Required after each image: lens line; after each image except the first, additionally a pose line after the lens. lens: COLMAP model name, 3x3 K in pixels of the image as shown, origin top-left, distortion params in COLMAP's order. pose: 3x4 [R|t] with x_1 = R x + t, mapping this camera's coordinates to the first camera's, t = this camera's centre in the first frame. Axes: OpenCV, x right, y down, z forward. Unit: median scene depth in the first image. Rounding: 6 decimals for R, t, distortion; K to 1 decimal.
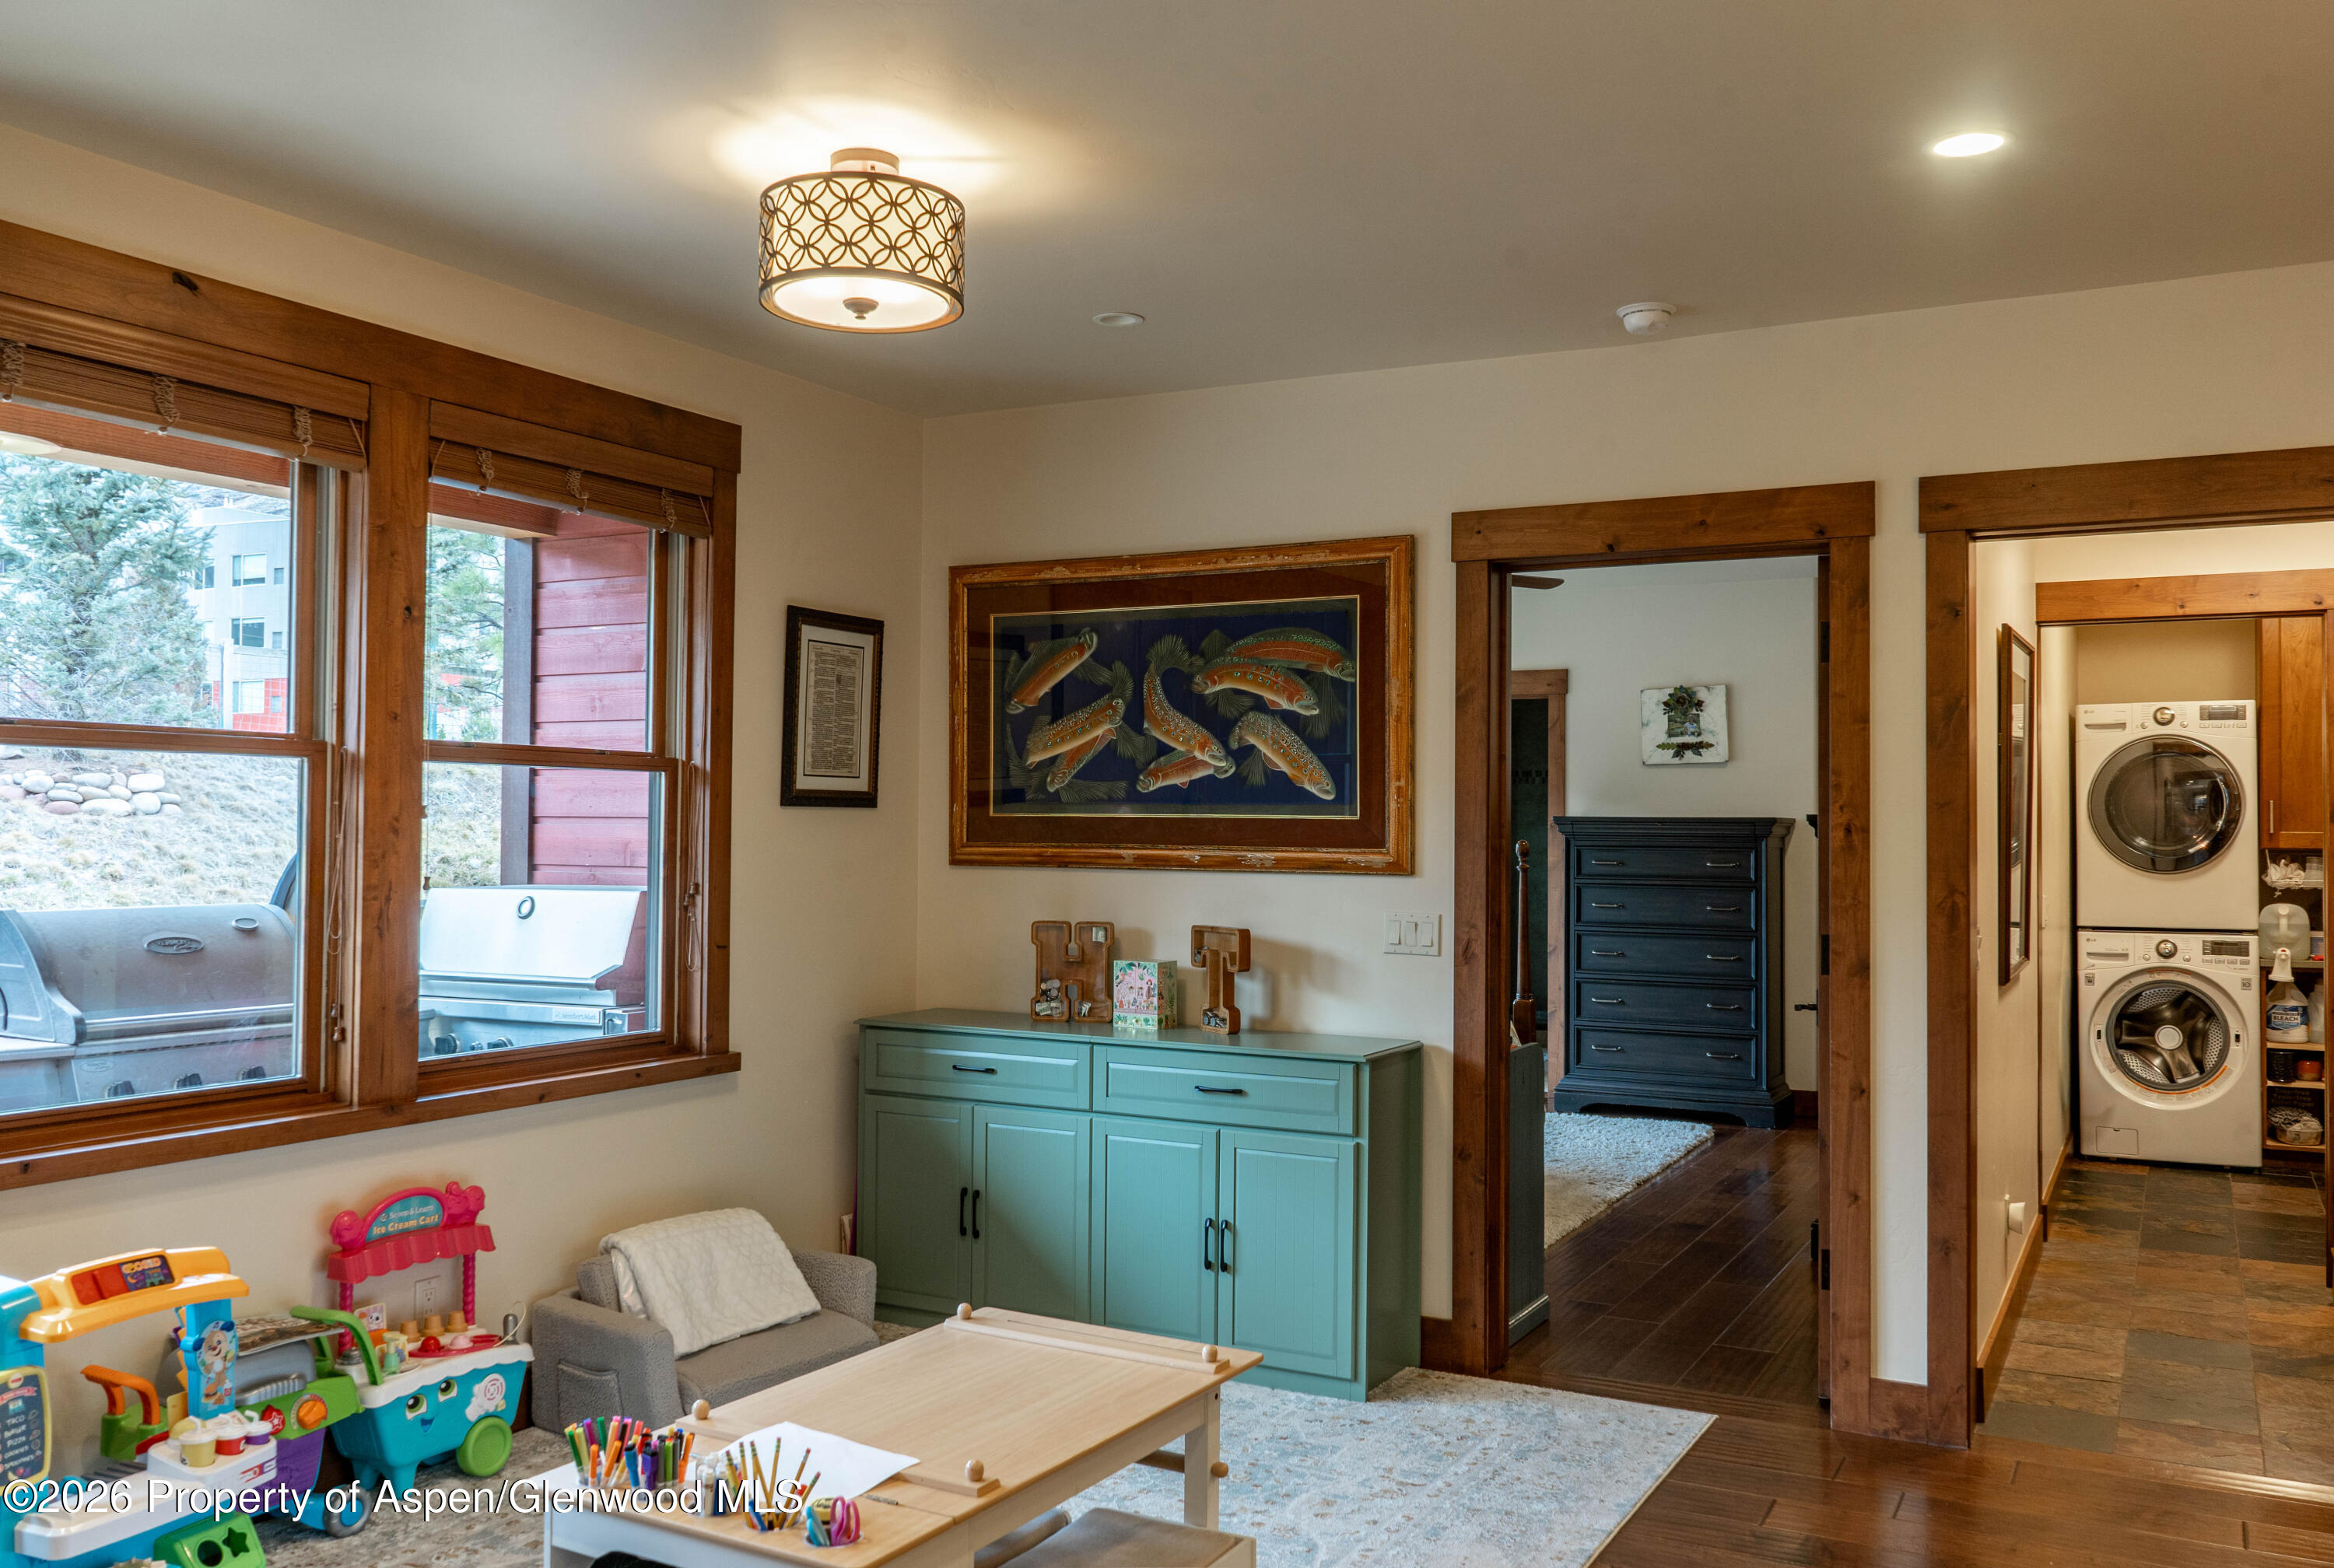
lens RADIAL K [[1861.1, 0, 1181.0], [0, 1861.1, 789.6], [0, 0, 1]] dist [-0.008960, 0.003648]
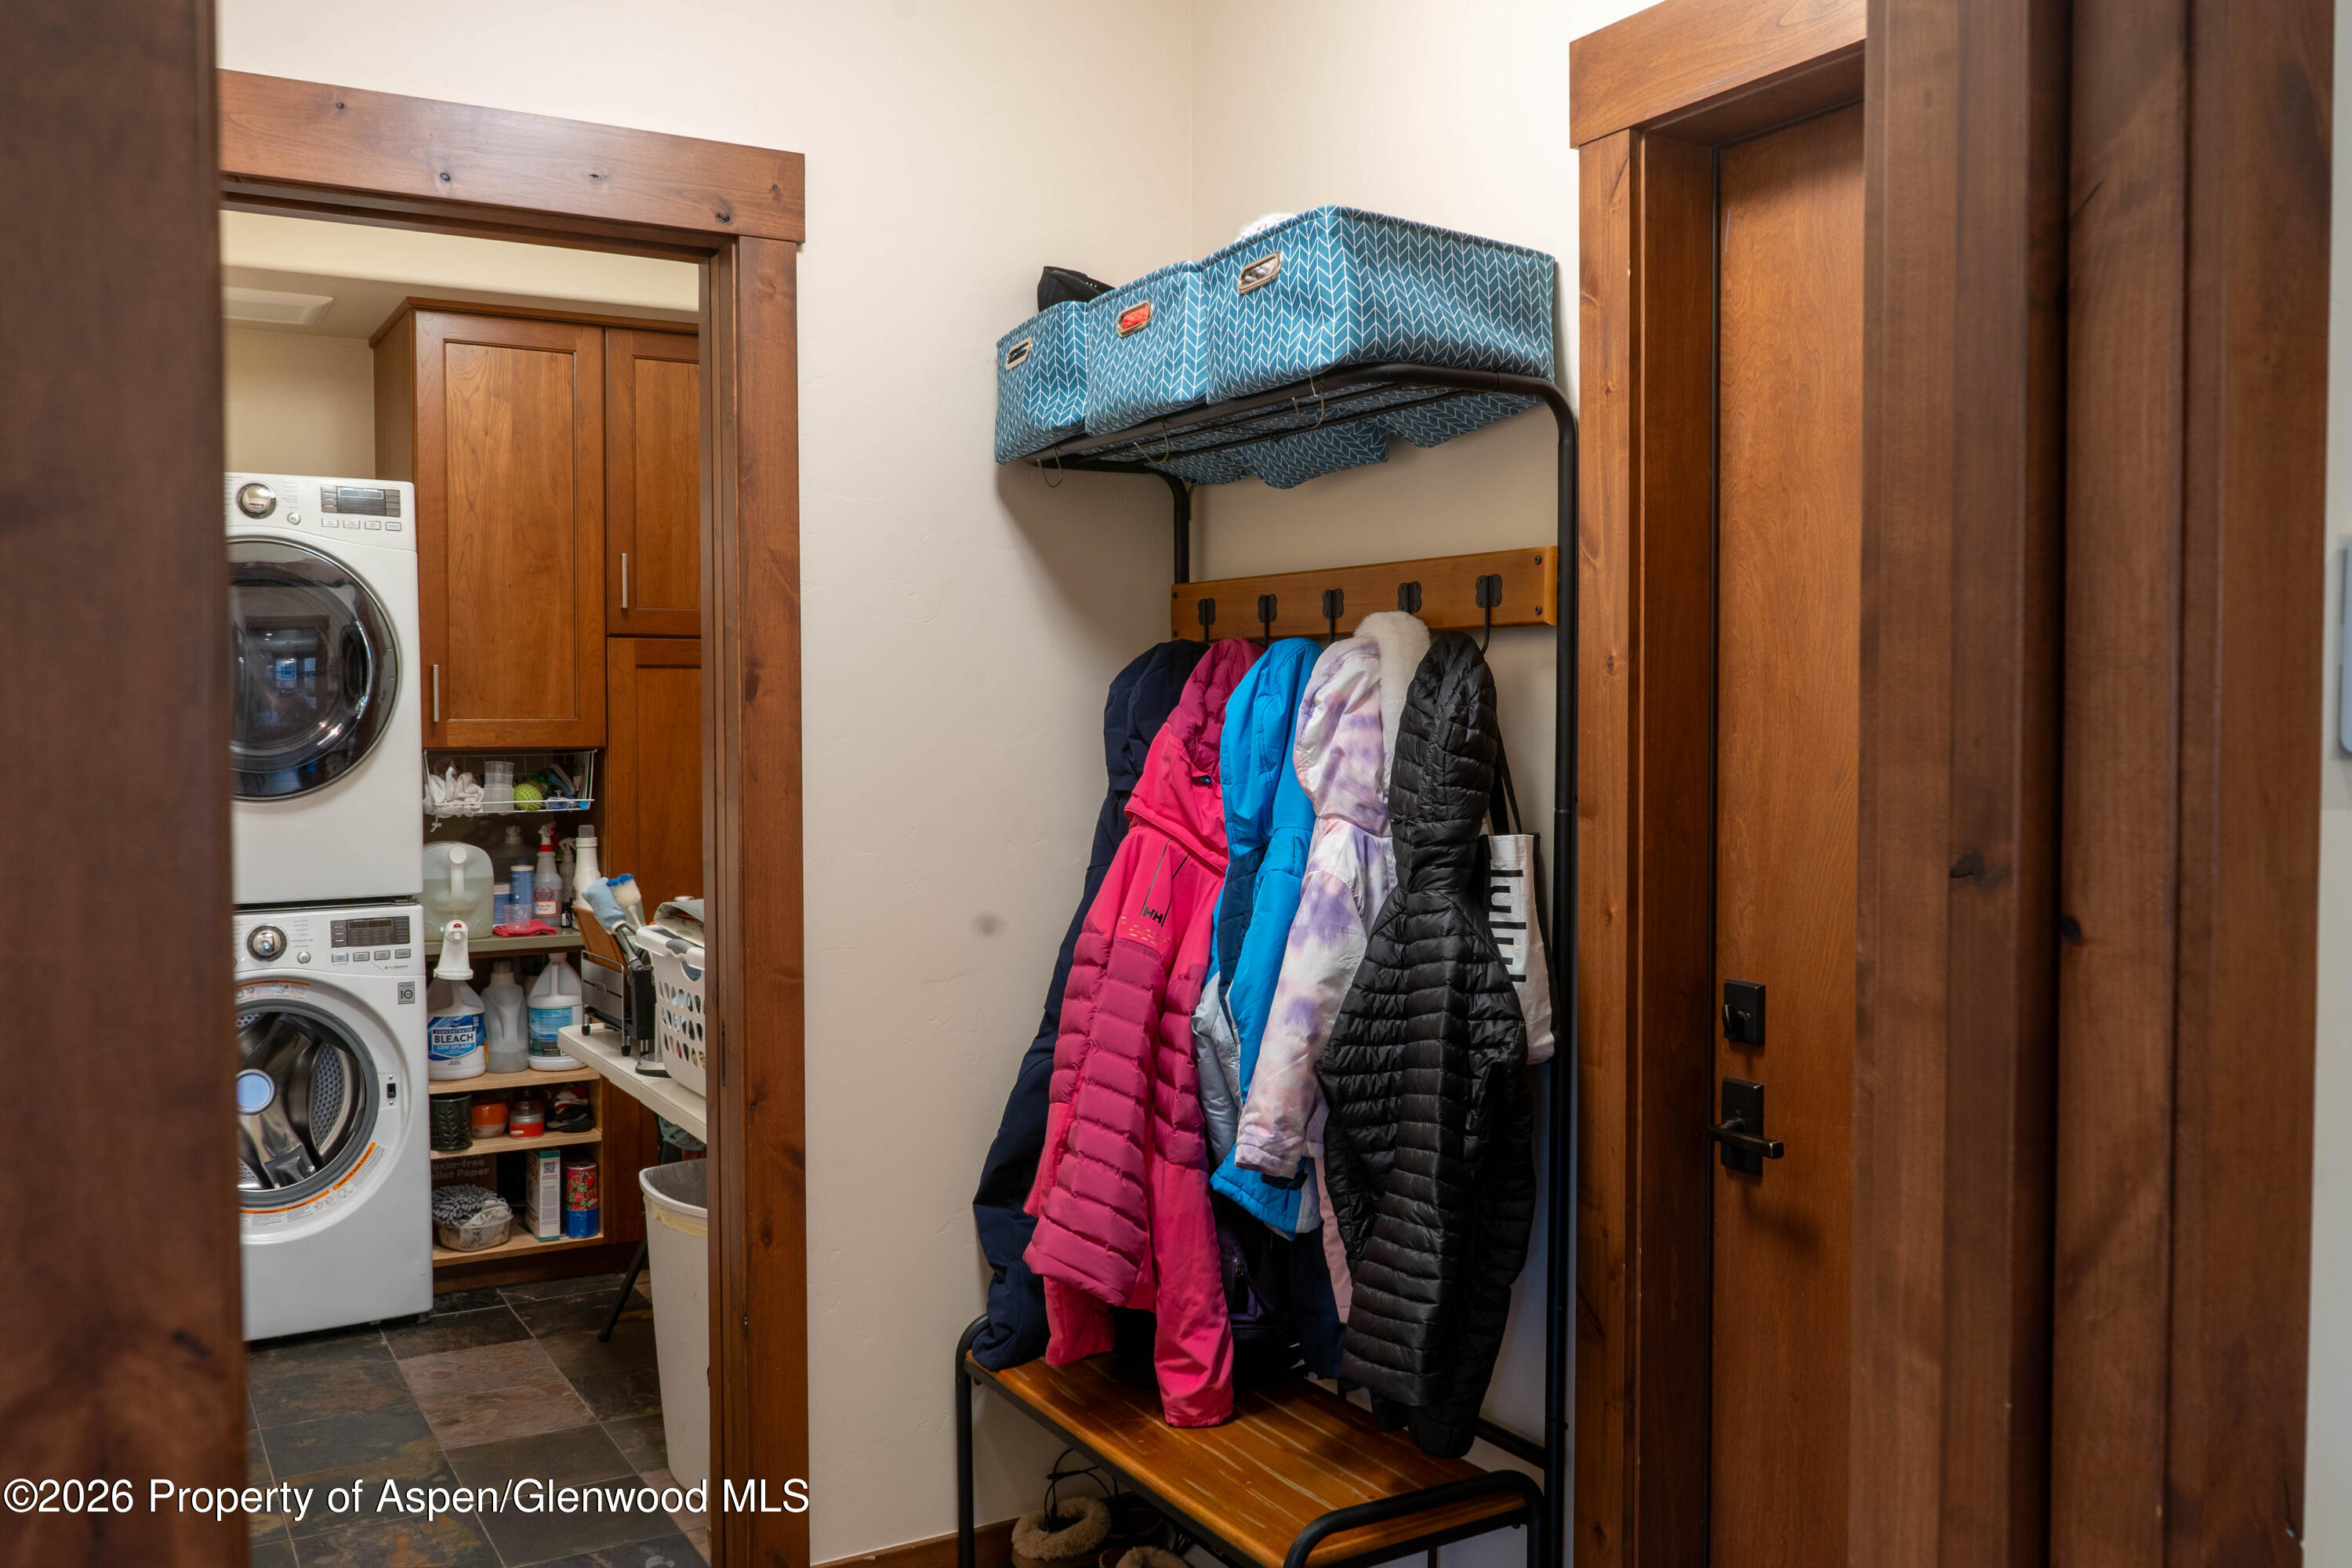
lens RADIAL K [[1875.7, 0, 1095.4], [0, 1875.7, 773.8], [0, 0, 1]] dist [-0.008960, 0.003648]
pose [[0.529905, -0.034853, 0.847341, 0.206854], [-0.007996, 0.998905, 0.046088, 0.011287], [-0.848019, -0.031198, 0.529046, 0.523895]]
